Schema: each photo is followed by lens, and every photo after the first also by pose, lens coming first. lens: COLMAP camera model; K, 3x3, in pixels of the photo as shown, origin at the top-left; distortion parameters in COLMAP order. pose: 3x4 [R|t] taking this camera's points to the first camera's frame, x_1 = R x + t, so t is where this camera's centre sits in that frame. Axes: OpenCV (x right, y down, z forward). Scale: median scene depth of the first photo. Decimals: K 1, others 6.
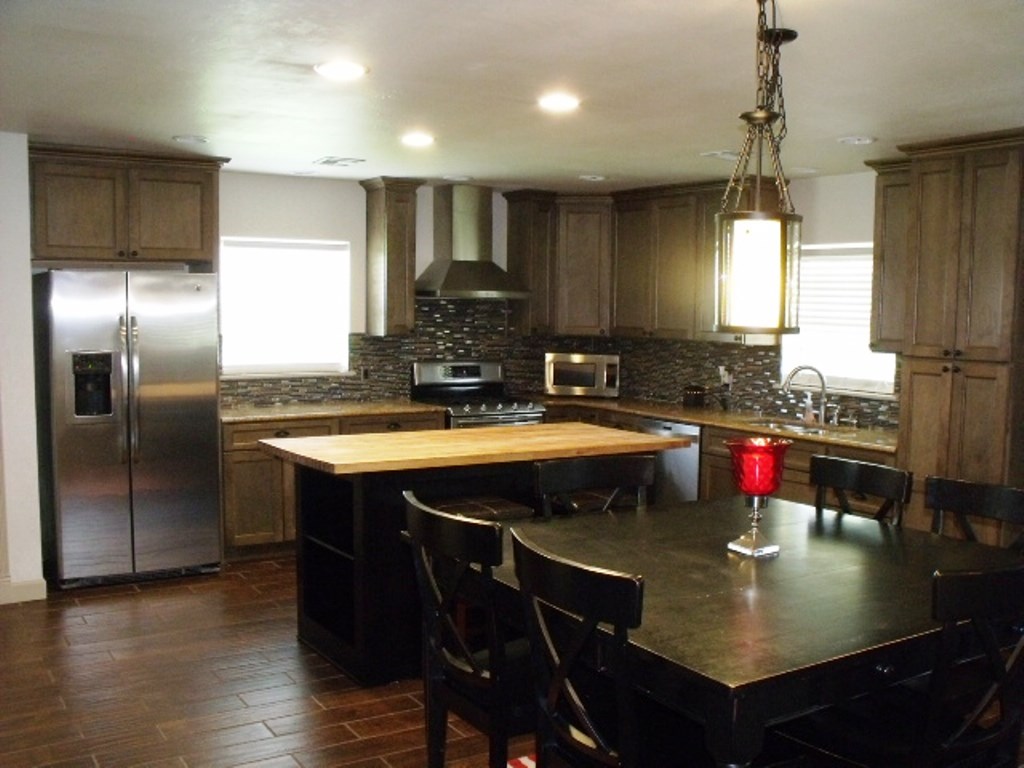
lens RADIAL K [[1007.7, 0, 542.2], [0, 1007.7, 414.4], [0, 0, 1]] dist [-0.217538, 0.232046]
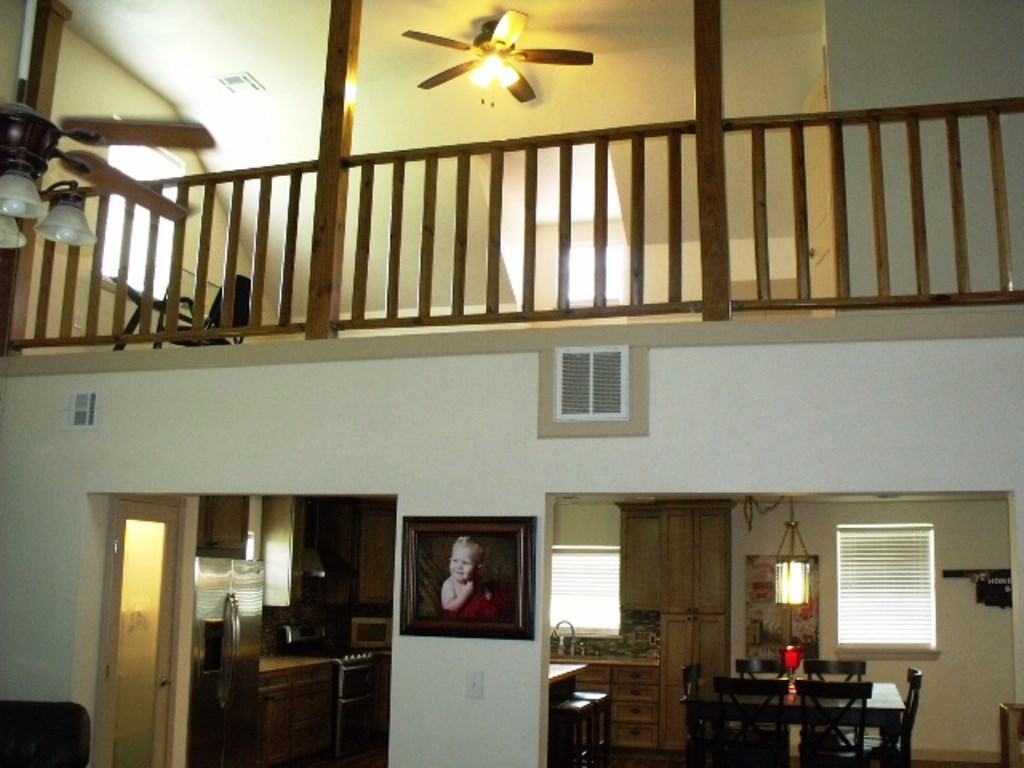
lens RADIAL K [[1007.7, 0, 542.2], [0, 1007.7, 414.4], [0, 0, 1]] dist [-0.217538, 0.232046]
pose [[0.748019, 0.104447, 0.655407, -0.873464], [0.061584, 0.972355, -0.225242, -0.011263], [-0.660814, 0.208848, 0.720908, -0.230792]]
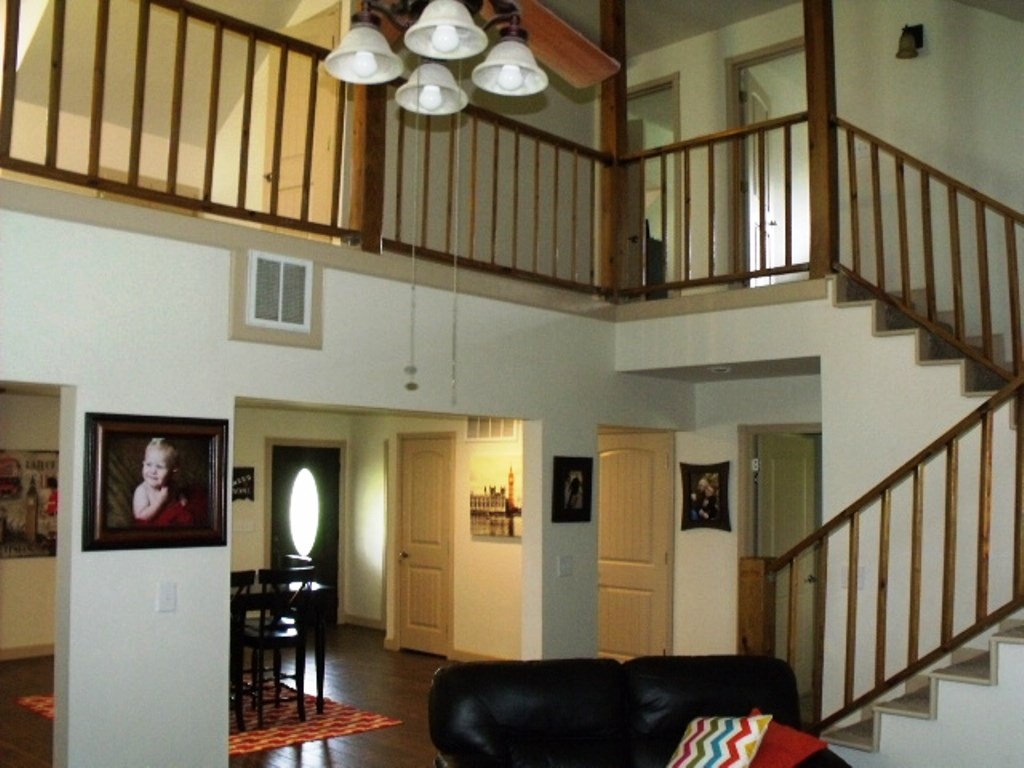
lens RADIAL K [[1007.7, 0, 542.2], [0, 1007.7, 414.4], [0, 0, 1]] dist [-0.217538, 0.232046]
pose [[-0.249891, 0.042749, 0.967330, -1.150136], [0.091179, 0.995625, -0.020446, -0.078729], [-0.963972, 0.083091, -0.252695, 0.325021]]
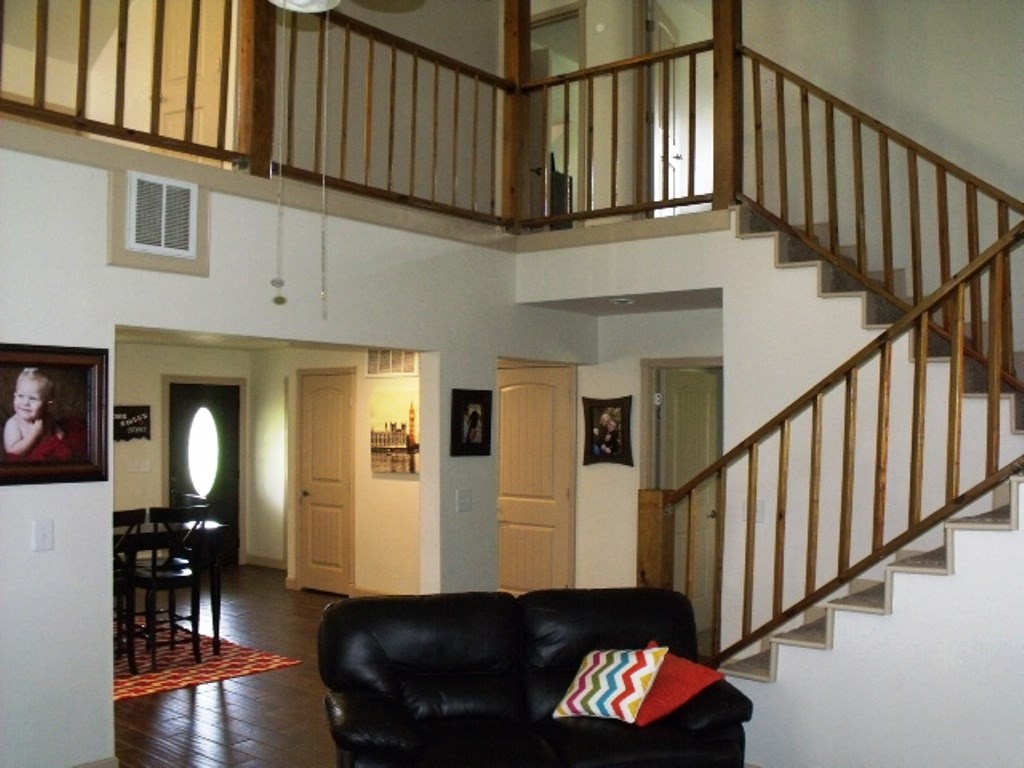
lens RADIAL K [[1007.7, 0, 542.2], [0, 1007.7, 414.4], [0, 0, 1]] dist [-0.217538, 0.232046]
pose [[-0.334636, -0.012670, 0.942262, -1.134398], [0.090010, 0.994908, 0.045344, -0.068192], [-0.938039, 0.099987, -0.331792, 0.308499]]
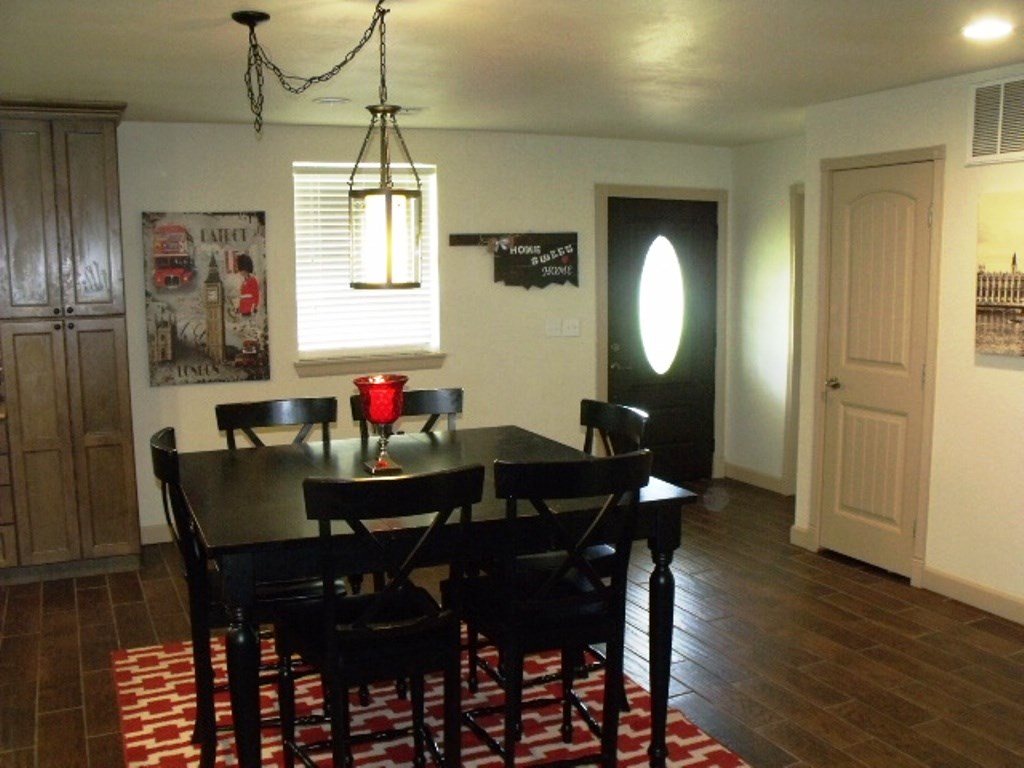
lens RADIAL K [[1007.7, 0, 542.2], [0, 1007.7, 414.4], [0, 0, 1]] dist [-0.217538, 0.232046]
pose [[0.122566, -0.163924, 0.978829, -0.418408], [0.113002, 0.982156, 0.150332, -0.040387], [-0.986006, 0.092185, 0.138903, 0.285143]]
